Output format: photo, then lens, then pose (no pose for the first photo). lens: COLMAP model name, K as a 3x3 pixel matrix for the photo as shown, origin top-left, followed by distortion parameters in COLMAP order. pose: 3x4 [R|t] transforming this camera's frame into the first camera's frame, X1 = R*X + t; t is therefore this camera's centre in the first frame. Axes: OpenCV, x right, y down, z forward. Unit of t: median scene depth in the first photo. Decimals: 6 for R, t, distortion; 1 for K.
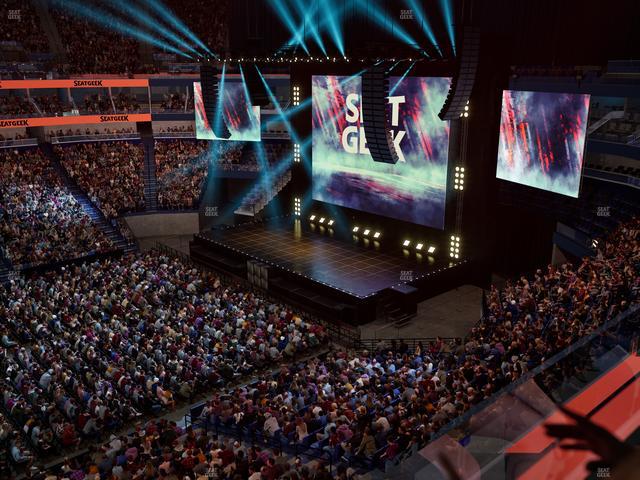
lens RADIAL K [[600.4, 0, 319.9], [0, 600.4, 241.0], [0, 0, 1]] dist [0.000160, 0.000000]
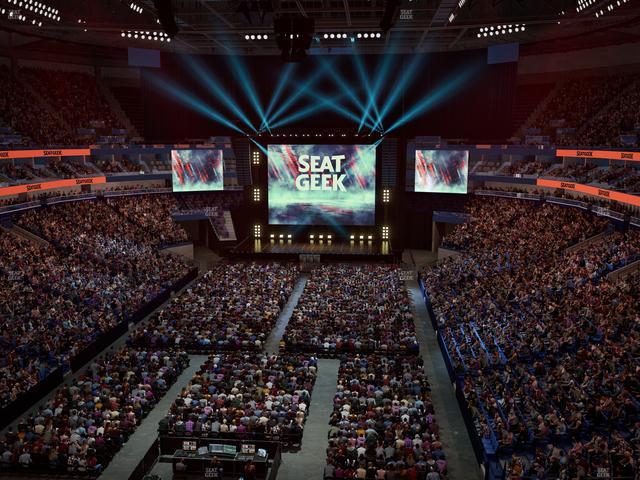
lens RADIAL K [[600.4, 0, 319.9], [0, 600.4, 240.3], [0, 0, 1]] dist [0.000160, 0.000000]
pose [[0.730725, -0.112488, 0.673341, -1.114817], [0.189294, 0.981042, -0.041533, 0.068008], [-0.655903, 0.157808, 0.738165, -0.234379]]
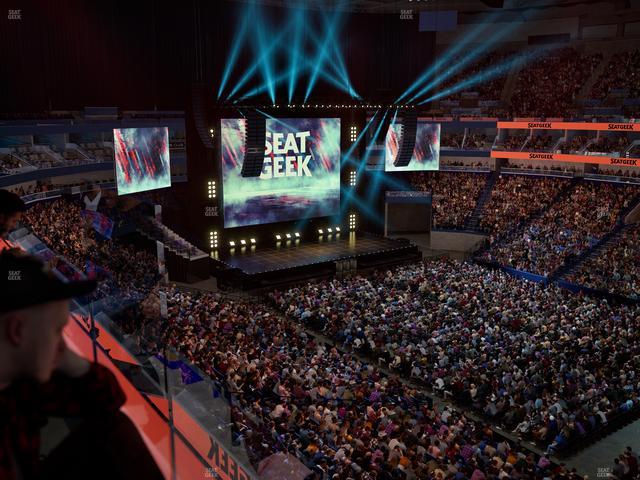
lens RADIAL K [[600.4, 0, 319.9], [0, 600.4, 239.9], [0, 0, 1]] dist [0.000160, 0.000000]
pose [[0.121382, -0.206456, 0.970898, -1.269149], [0.275103, 0.946810, 0.166940, -0.220267], [-0.953722, 0.246833, 0.171722, 0.763074]]
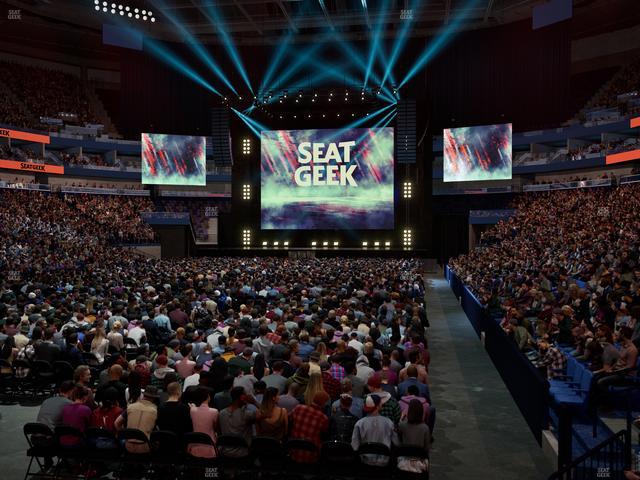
lens RADIAL K [[600.4, 0, 320.0], [0, 600.4, 239.8], [0, 0, 1]] dist [0.000160, 0.000000]
pose [[0.783866, -0.006671, 0.620894, -0.795664], [0.172093, 0.963104, -0.206917, 0.263275], [-0.596605, 0.269047, 0.756093, 0.018195]]
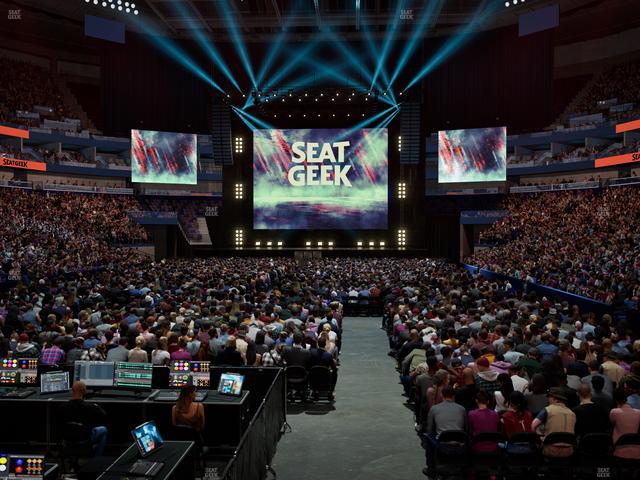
lens RADIAL K [[600.4, 0, 319.8], [0, 600.4, 240.1], [0, 0, 1]] dist [0.000160, 0.000000]
pose [[0.712801, -0.007988, 0.701321, -0.896361], [0.194491, 0.962972, -0.186706, 0.237163], [-0.673860, 0.269484, 0.687961, 0.108554]]
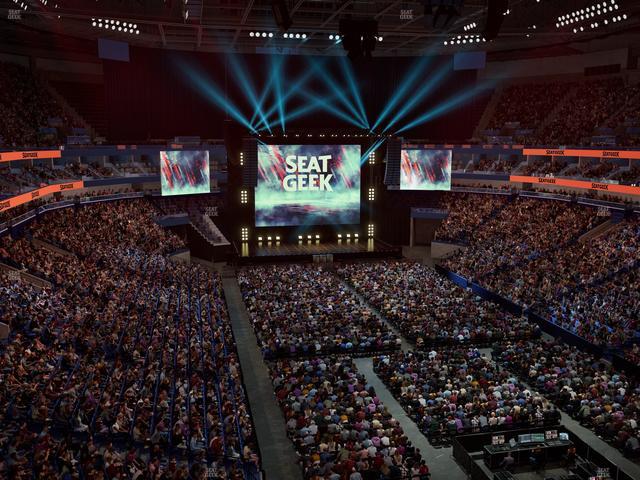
lens RADIAL K [[600.4, 0, 320.2], [0, 600.4, 240.5], [0, 0, 1]] dist [0.000160, 0.000000]
pose [[0.500762, -0.142488, 0.853777, -1.417267], [0.239943, 0.970554, 0.021244, -0.035475], [-0.831664, 0.194220, 0.520206, 0.123533]]
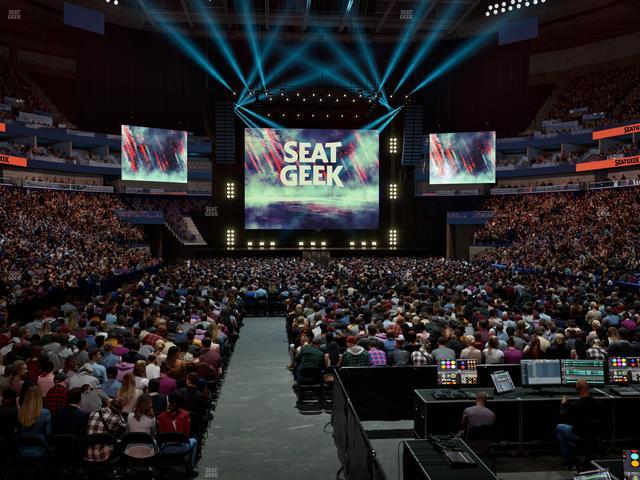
lens RADIAL K [[600.4, 0, 319.9], [0, 600.4, 240.6], [0, 0, 1]] dist [0.000160, 0.000000]
pose [[0.607510, -0.009731, 0.794252, -1.016869], [0.220343, 0.962747, -0.156741, 0.200247], [-0.763138, 0.270230, 0.587022, 0.236260]]
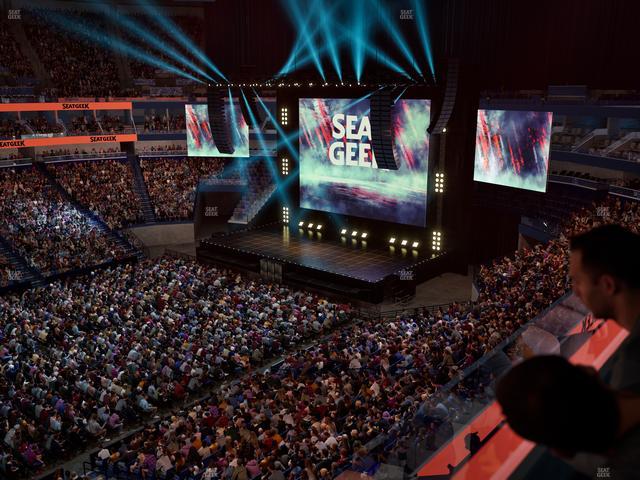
lens RADIAL K [[600.4, 0, 320.0], [0, 600.4, 241.0], [0, 0, 1]] dist [0.000160, 0.000000]
pose [[0.989868, -0.034279, 0.137793, -0.156408], [0.039386, 0.998628, -0.034506, 0.039438], [-0.136421, 0.039584, 0.989860, -0.136207]]
